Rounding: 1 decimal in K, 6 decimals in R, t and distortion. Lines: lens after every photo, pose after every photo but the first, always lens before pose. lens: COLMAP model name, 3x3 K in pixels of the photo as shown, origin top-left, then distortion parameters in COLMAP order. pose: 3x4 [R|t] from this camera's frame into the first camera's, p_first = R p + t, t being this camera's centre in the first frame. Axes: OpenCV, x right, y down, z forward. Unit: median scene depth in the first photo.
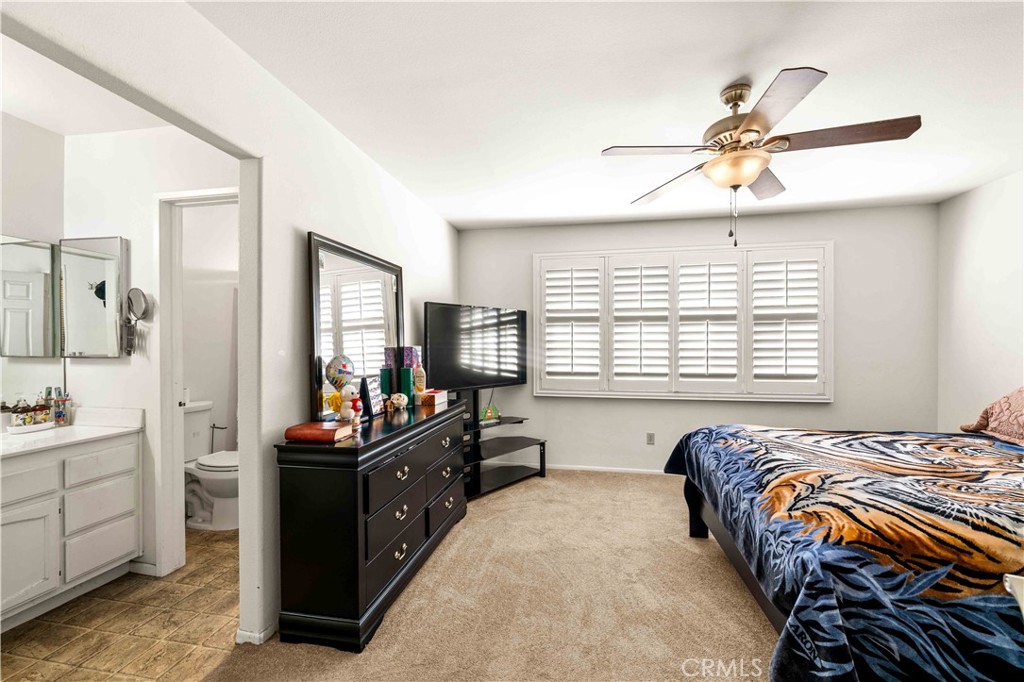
lens RADIAL K [[421.3, 0, 512.5], [0, 421.3, 341.7], [0, 0, 1]] dist [-0.002770, 0.000342]
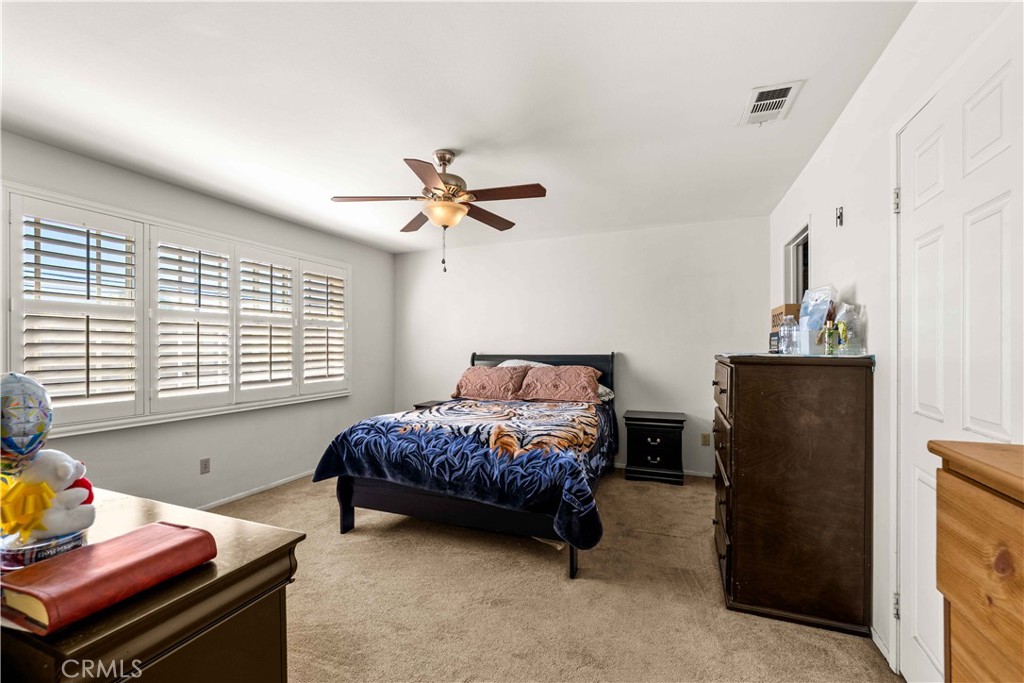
lens RADIAL K [[421.3, 0, 512.0], [0, 421.3, 345.3], [0, 0, 1]] dist [-0.002770, 0.000342]
pose [[0.189990, 0.004555, 0.981775, -0.640669], [0.003040, 0.999982, -0.005228, 0.009103], [-0.981781, 0.003978, 0.189973, 0.487740]]
